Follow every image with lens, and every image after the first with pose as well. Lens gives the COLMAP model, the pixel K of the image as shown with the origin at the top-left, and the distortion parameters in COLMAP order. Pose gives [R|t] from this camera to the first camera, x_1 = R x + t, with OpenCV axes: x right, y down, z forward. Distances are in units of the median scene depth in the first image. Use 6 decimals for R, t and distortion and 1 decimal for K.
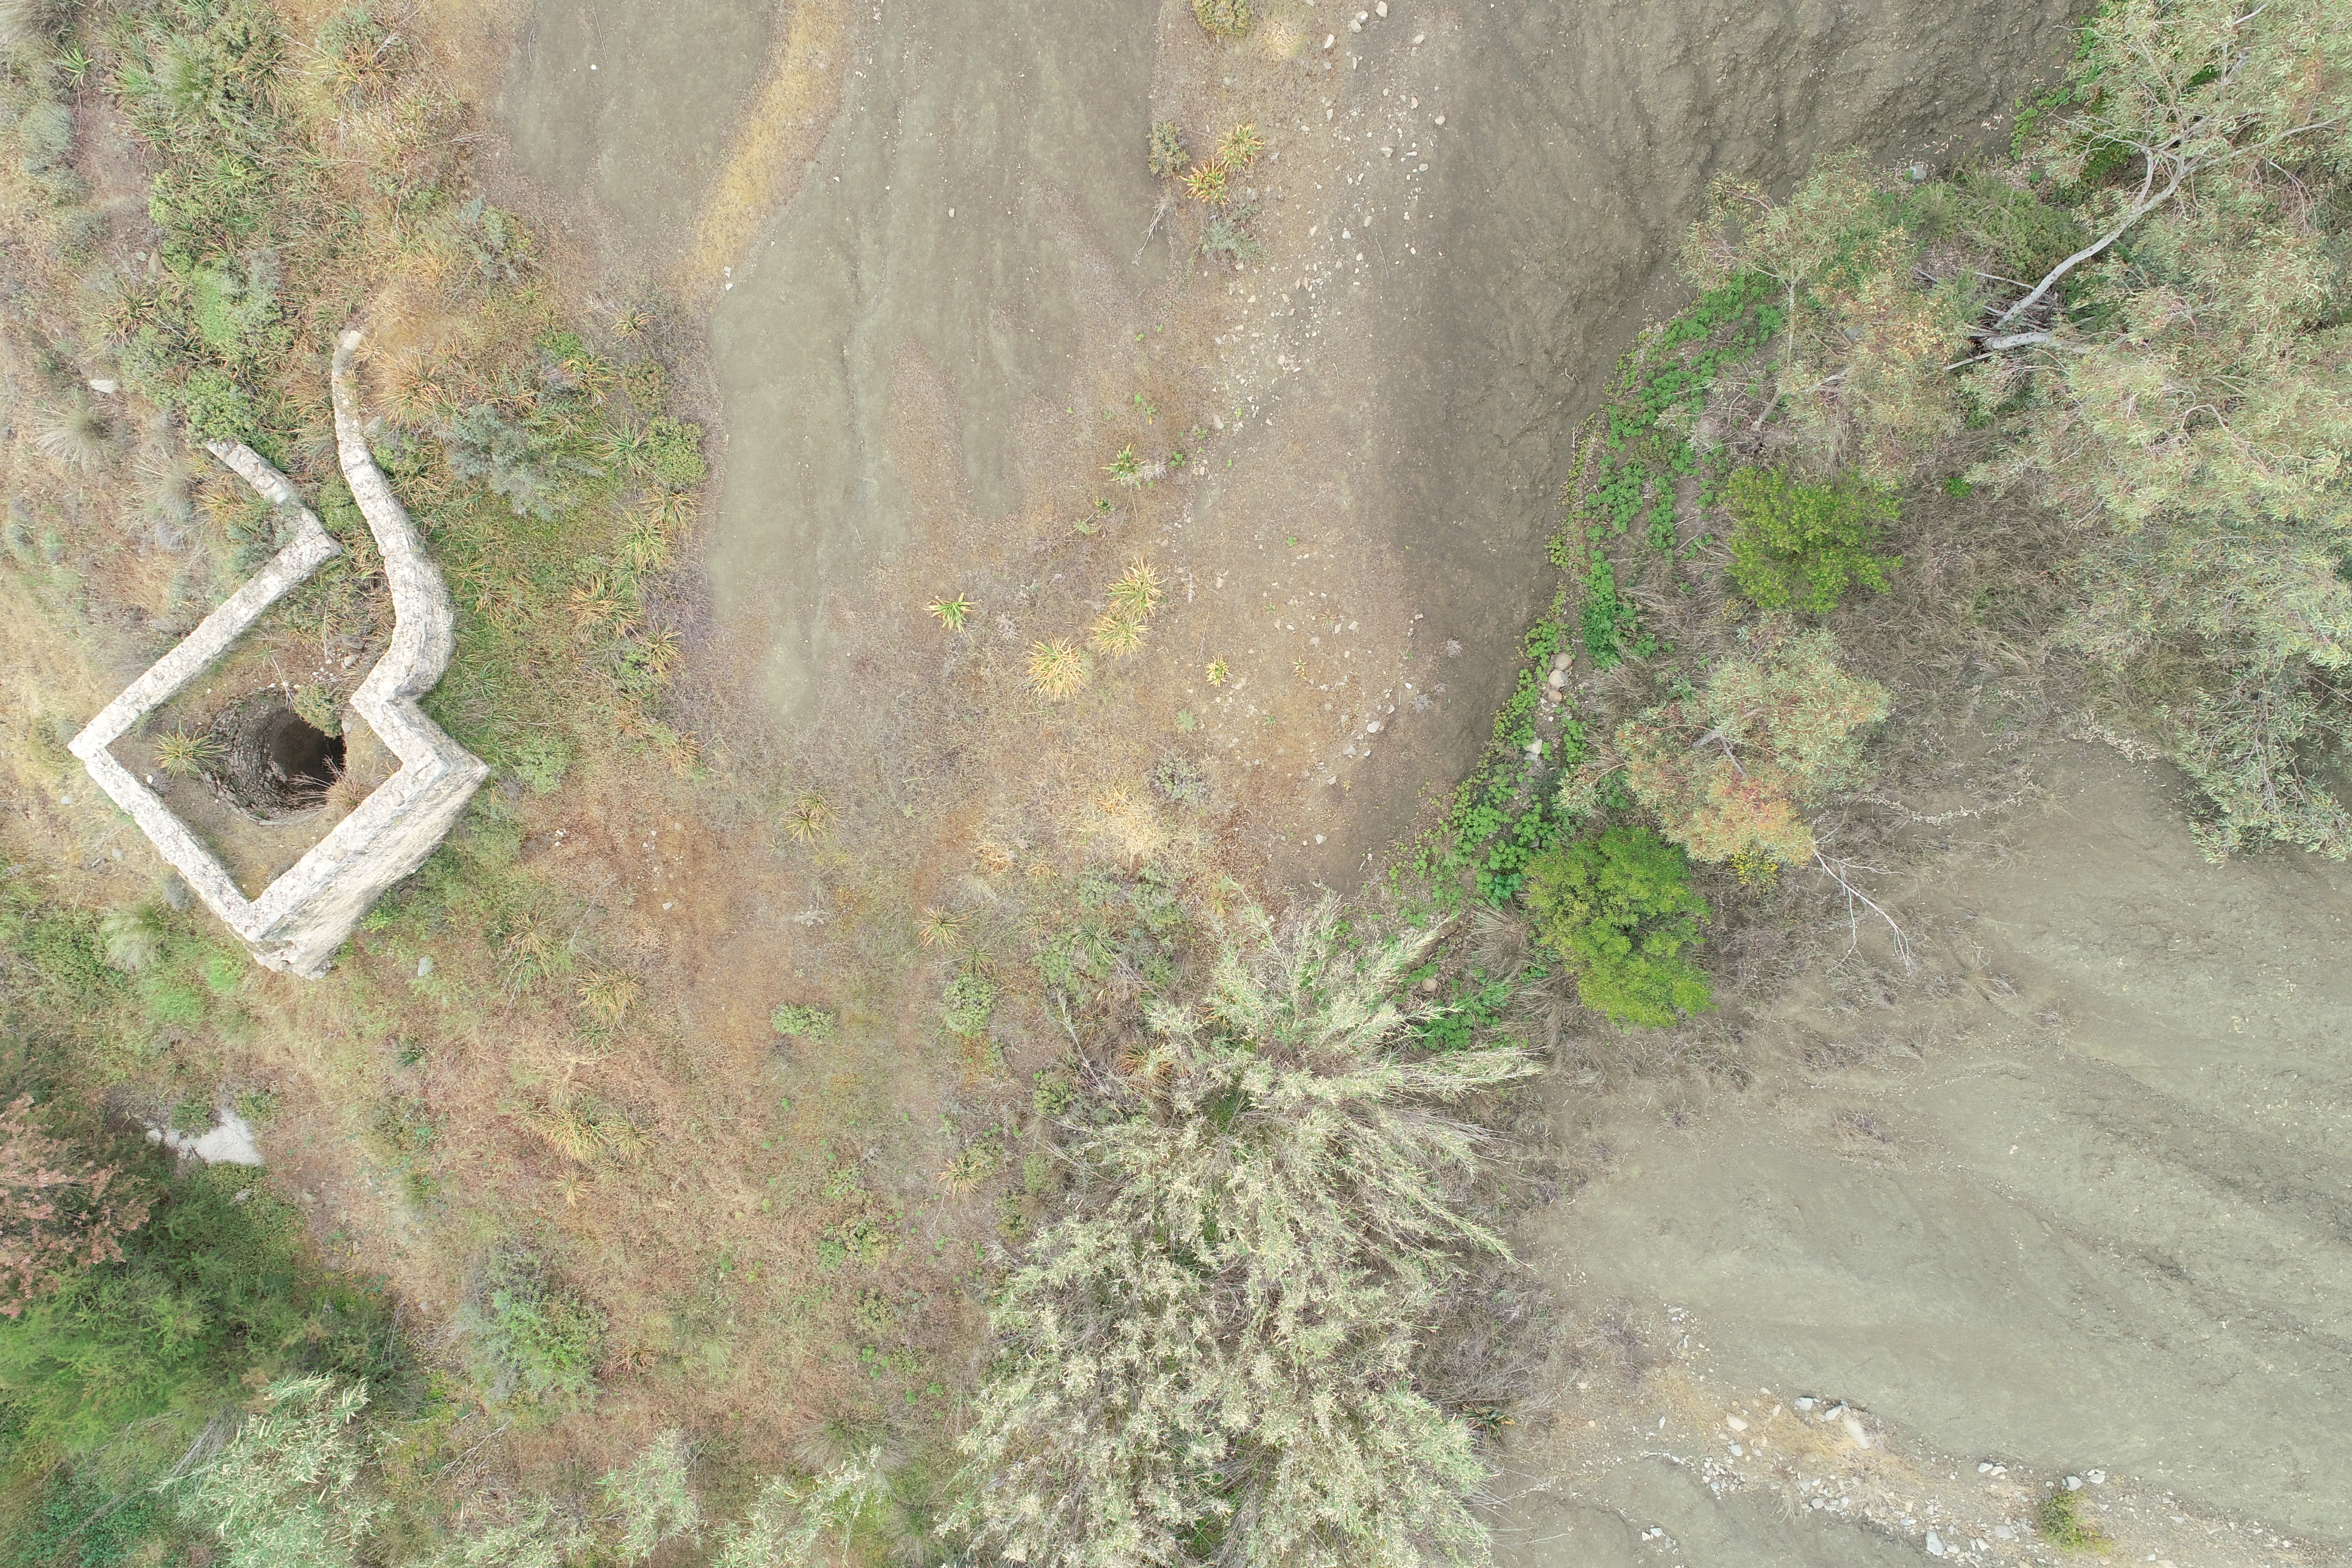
lens RADIAL K [[1572.2, 0, 1171.4], [0, 1572.2, 788.0], [0, 0, 1]] dist [-0.001477, -0.000297]
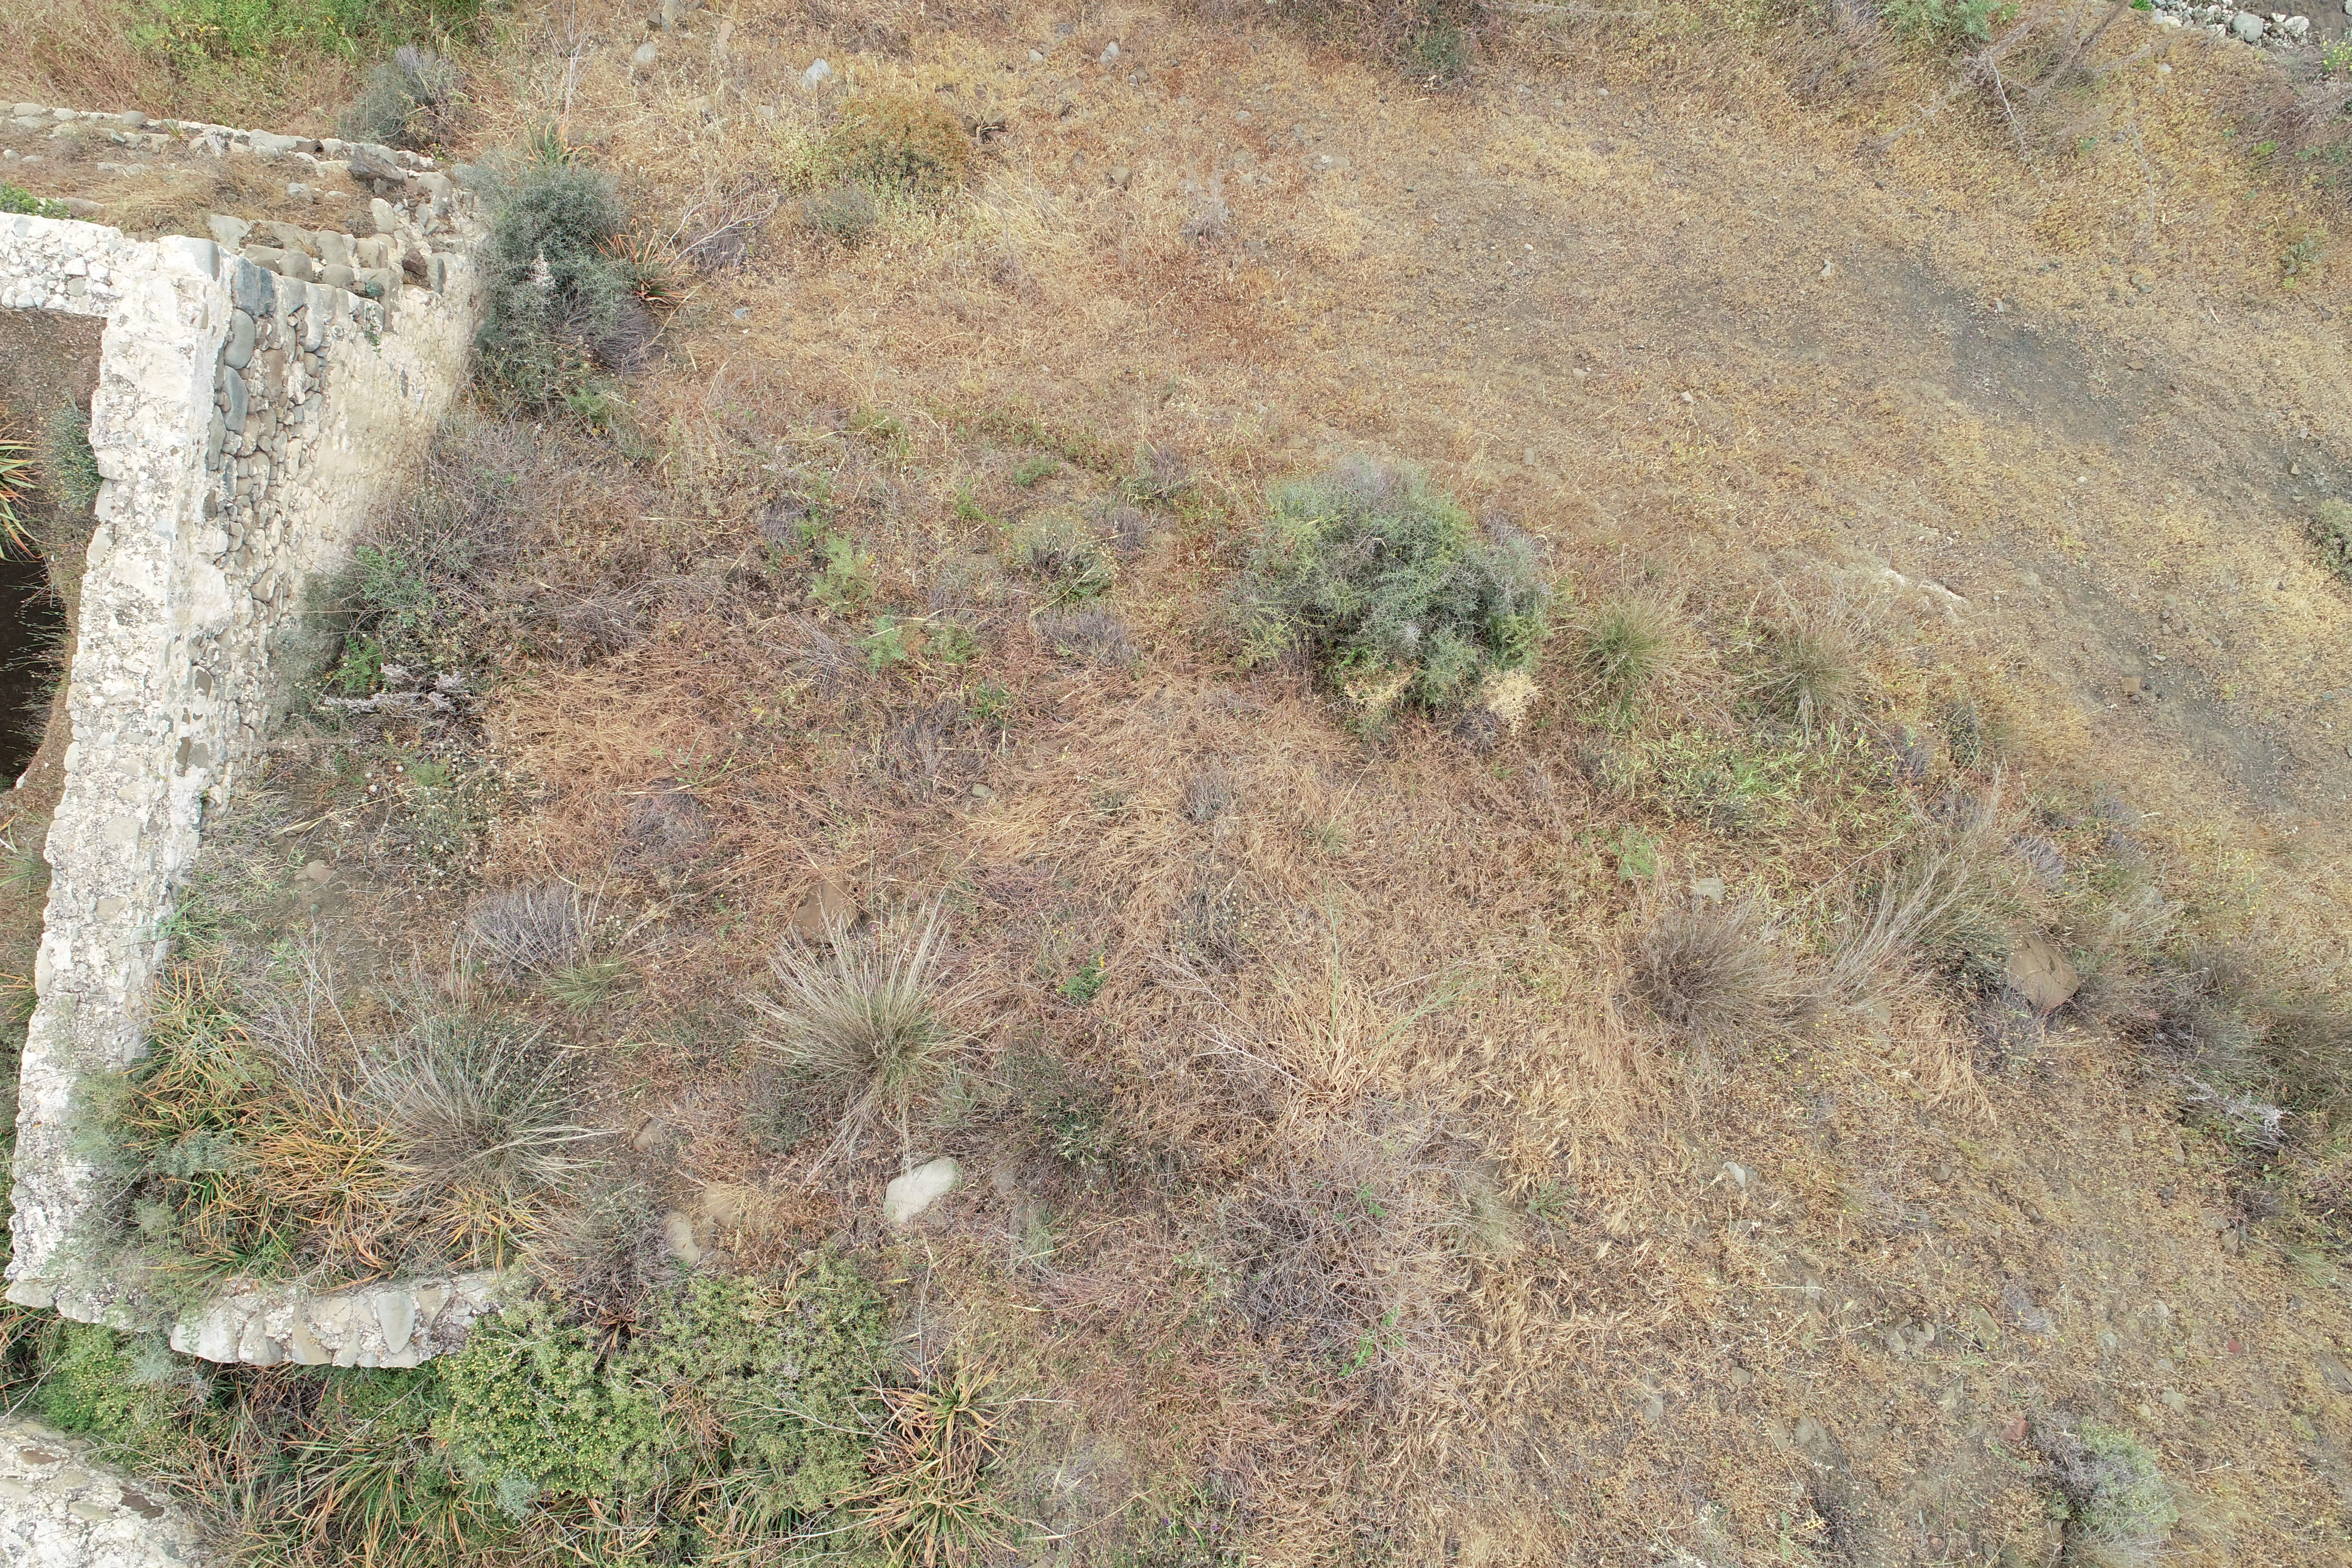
lens RADIAL K [[1572.2, 0, 1171.9], [0, 1572.2, 786.4], [0, 0, 1]] dist [-0.001477, -0.000297]
pose [[-0.751676, 0.659532, -0.000670, -0.756811], [-0.659348, -0.751490, -0.022863, -0.218139], [-0.015583, -0.016744, 0.999738, 0.674704]]
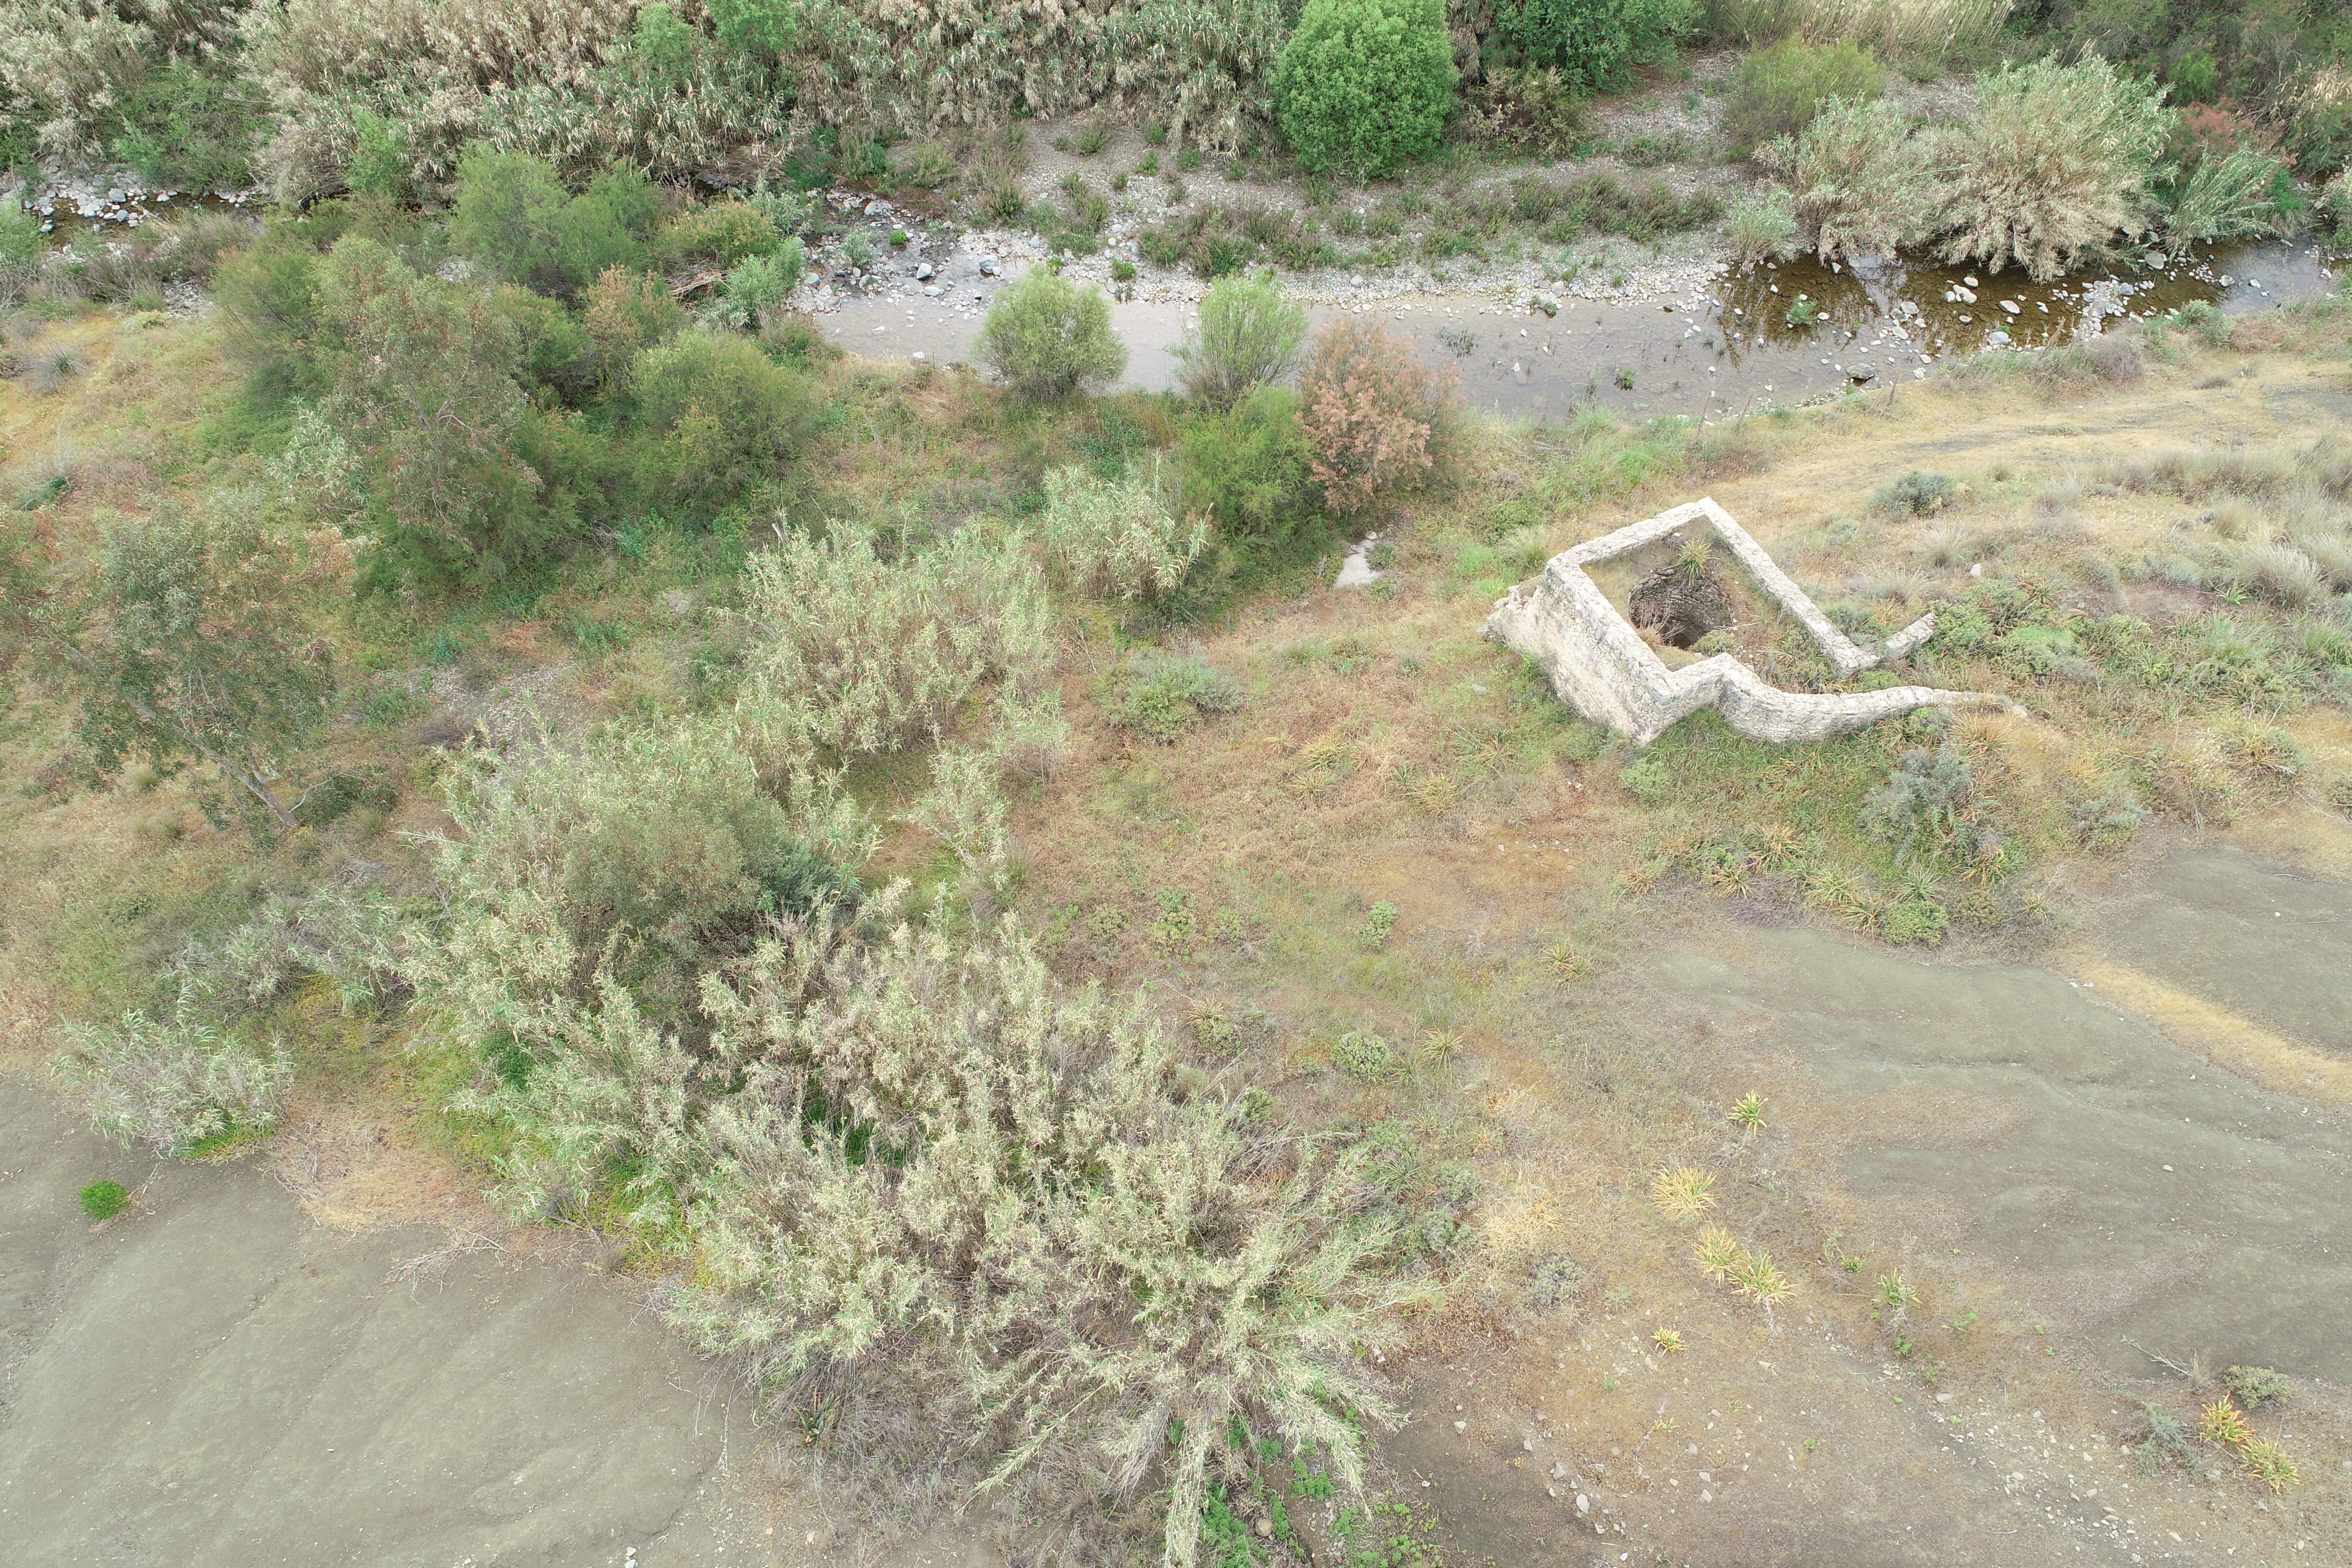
lens RADIAL K [[1572.2, 0, 1170.6], [0, 1572.2, 784.9], [0, 0, 1]] dist [-0.001477, -0.000297]
pose [[-0.276176, 0.778901, -0.563063, 0.405881], [-0.961014, -0.231941, 0.150516, 0.159221], [-0.013360, 0.582681, 0.812591, 0.020572]]
